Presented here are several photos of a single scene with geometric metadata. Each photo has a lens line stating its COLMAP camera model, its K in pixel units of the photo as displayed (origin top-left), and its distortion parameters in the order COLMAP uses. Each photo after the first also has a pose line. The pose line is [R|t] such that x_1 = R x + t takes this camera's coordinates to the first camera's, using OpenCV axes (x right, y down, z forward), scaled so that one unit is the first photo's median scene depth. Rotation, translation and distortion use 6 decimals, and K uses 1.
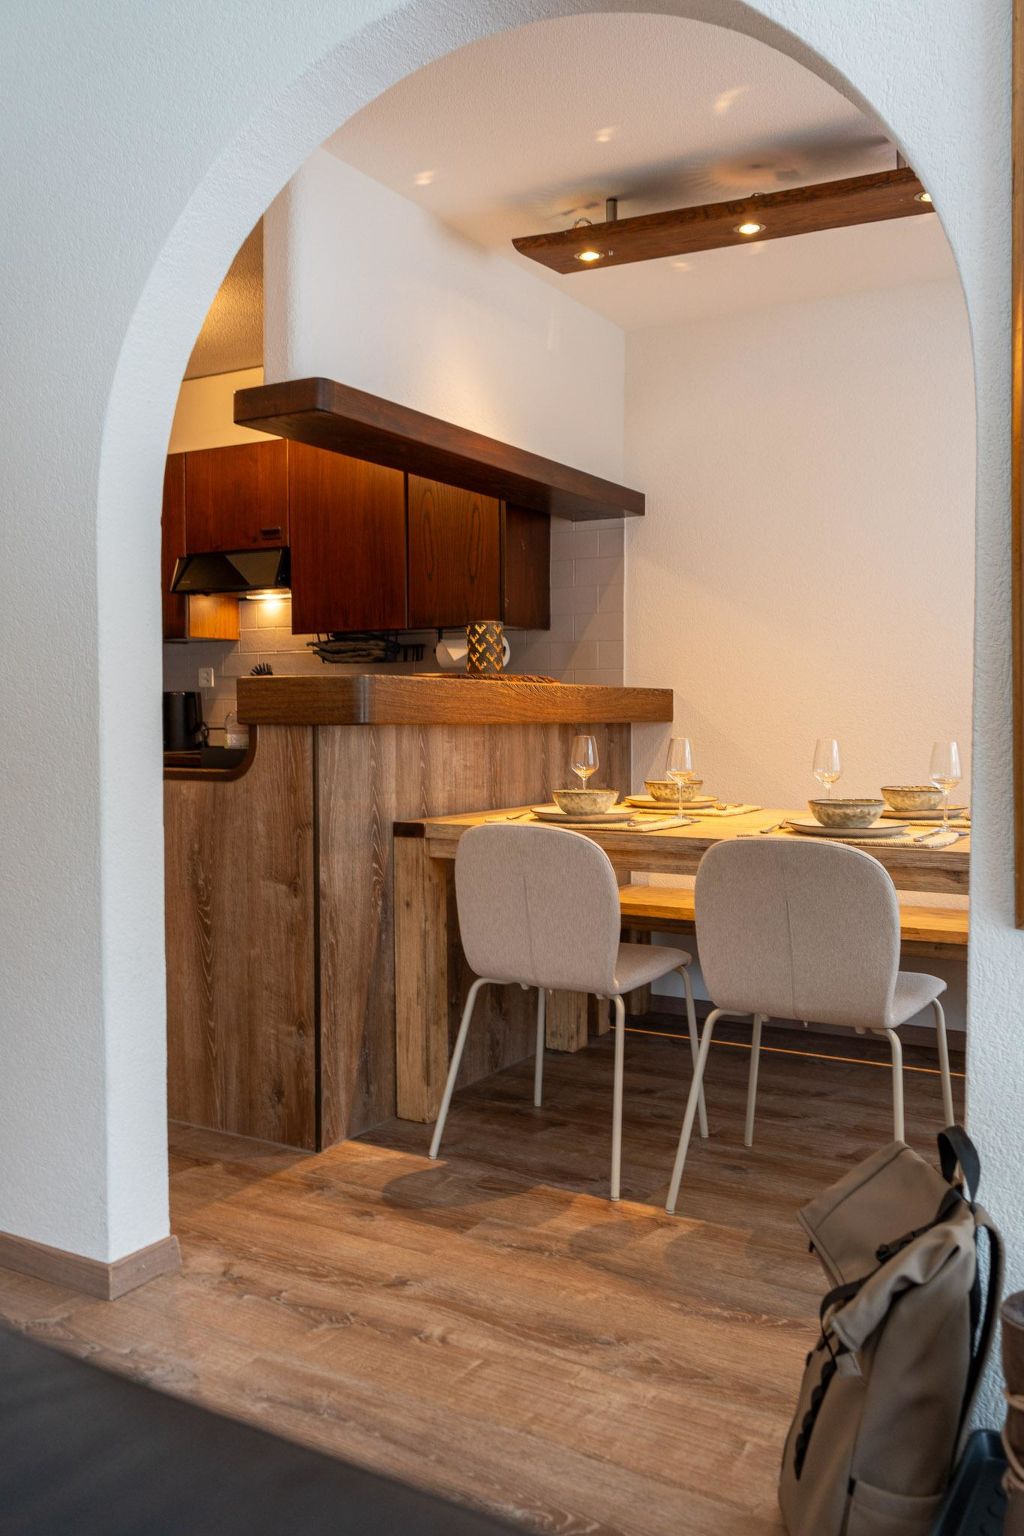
lens RADIAL K [[1255.1, 0, 515.9], [0, 1255.1, 777.0], [0, 0, 1]] dist [0.004470, -0.000935]
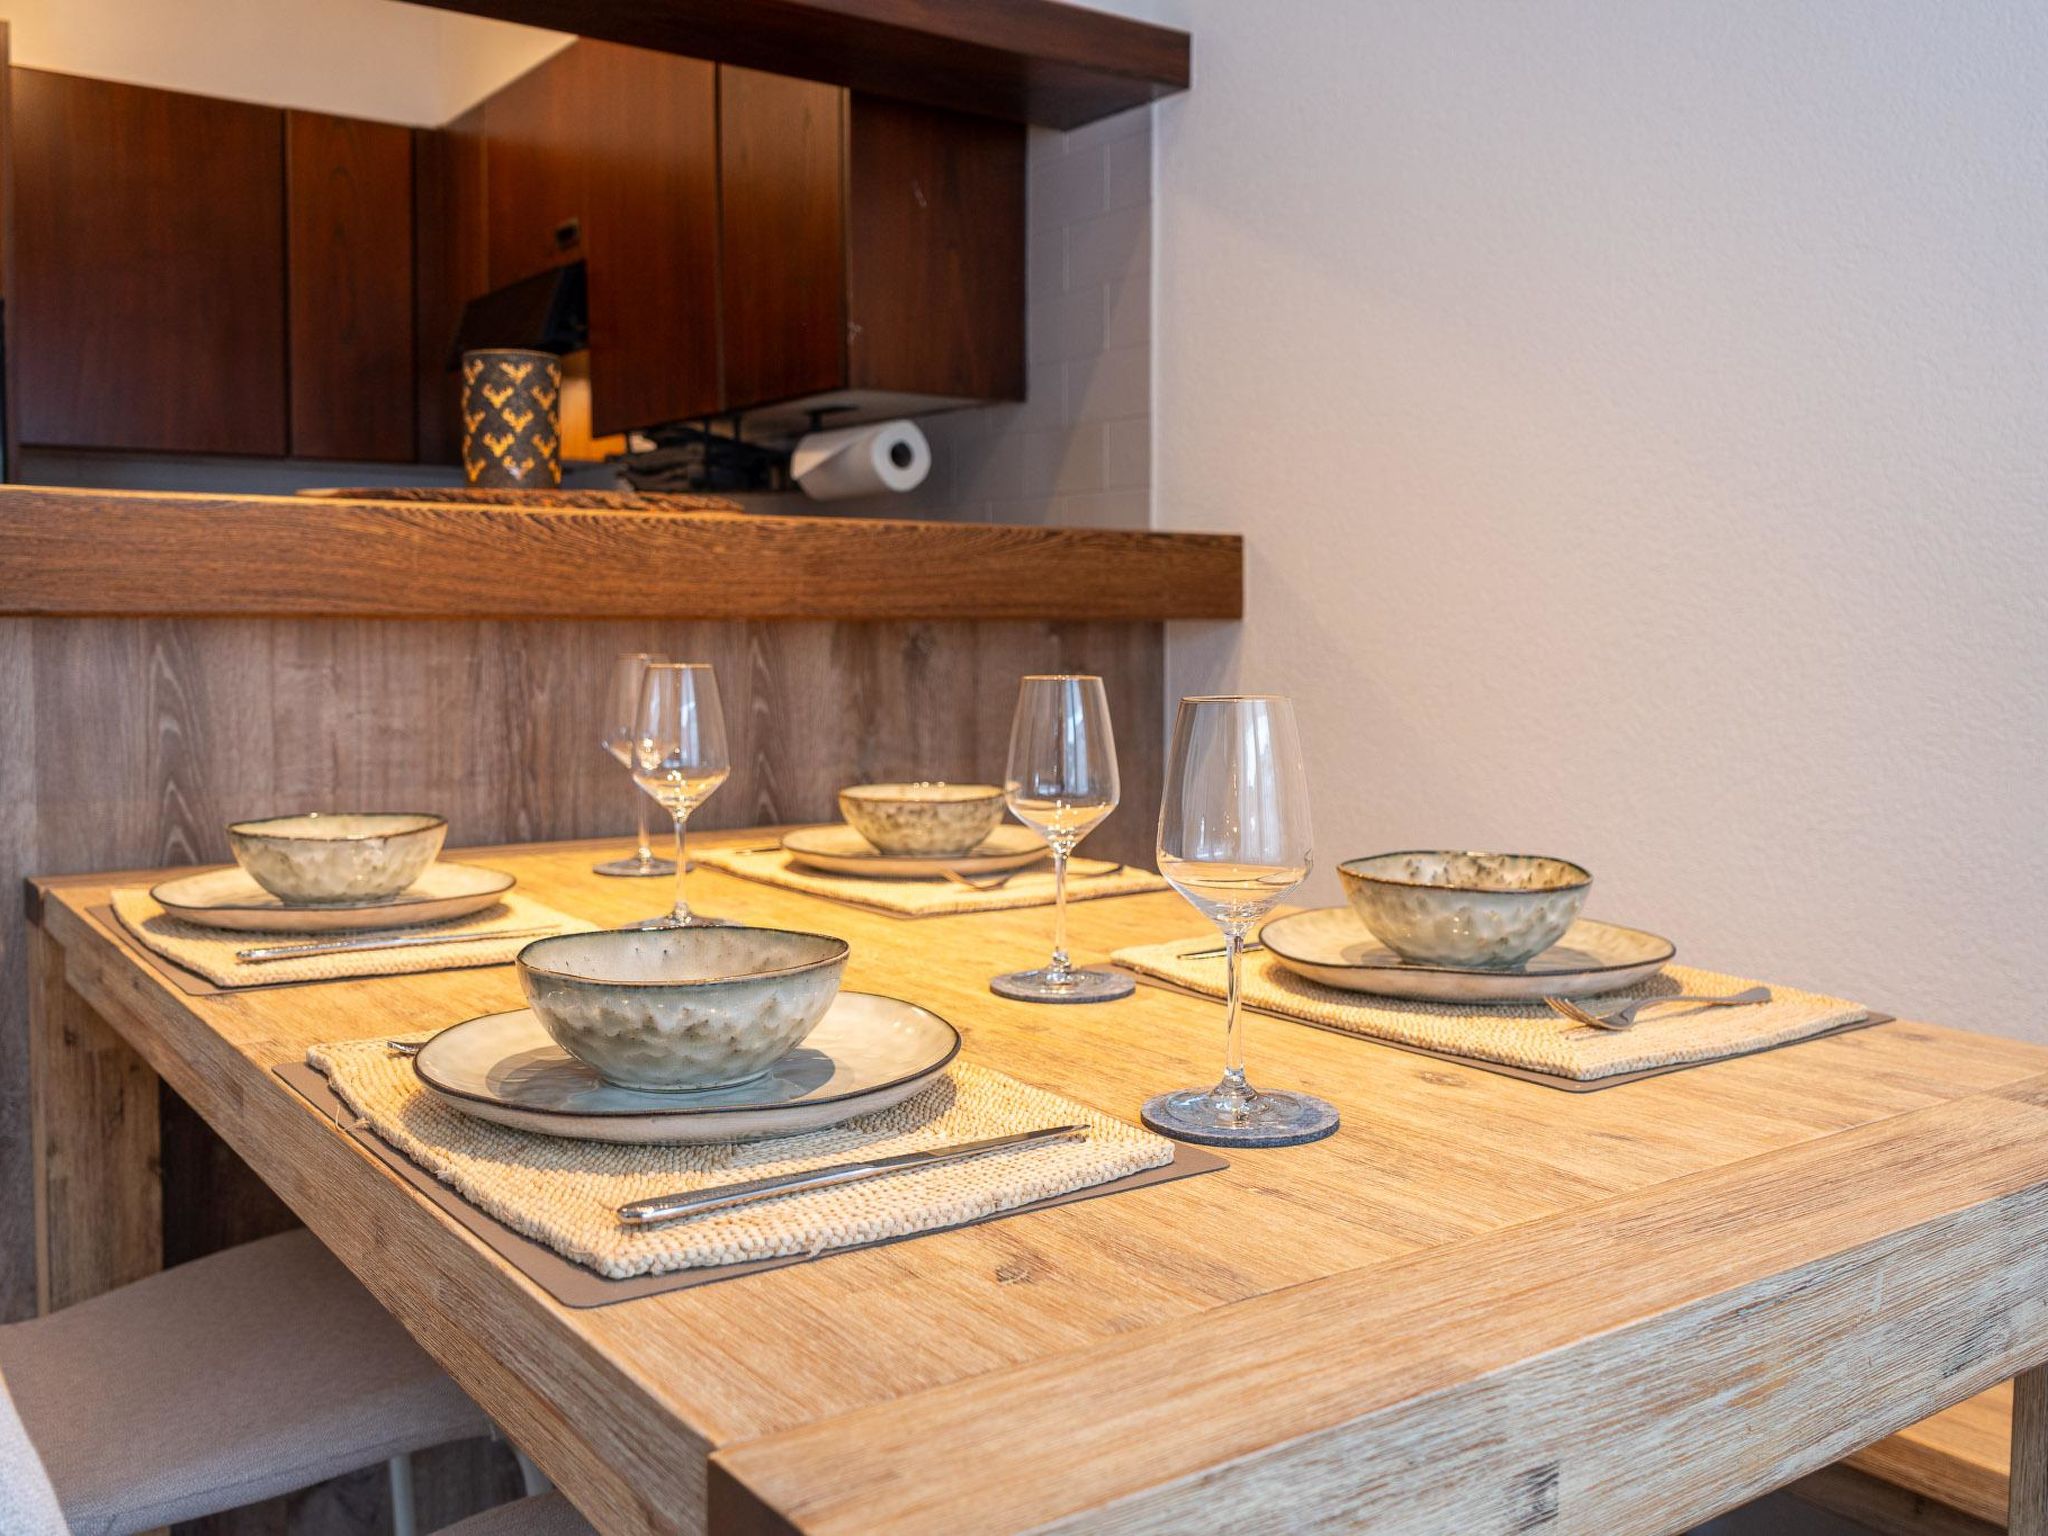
lens RADIAL K [[1795.9, 0, 1018.7], [0, 1795.9, 756.3], [0, 0, 1]] dist [-0.045970, 0.002003]
pose [[0.908355, 0.034660, -0.416762, 0.322225], [-0.022777, 0.999181, 0.033453, -0.020692], [0.417580, -0.020894, 0.908400, 0.519971]]
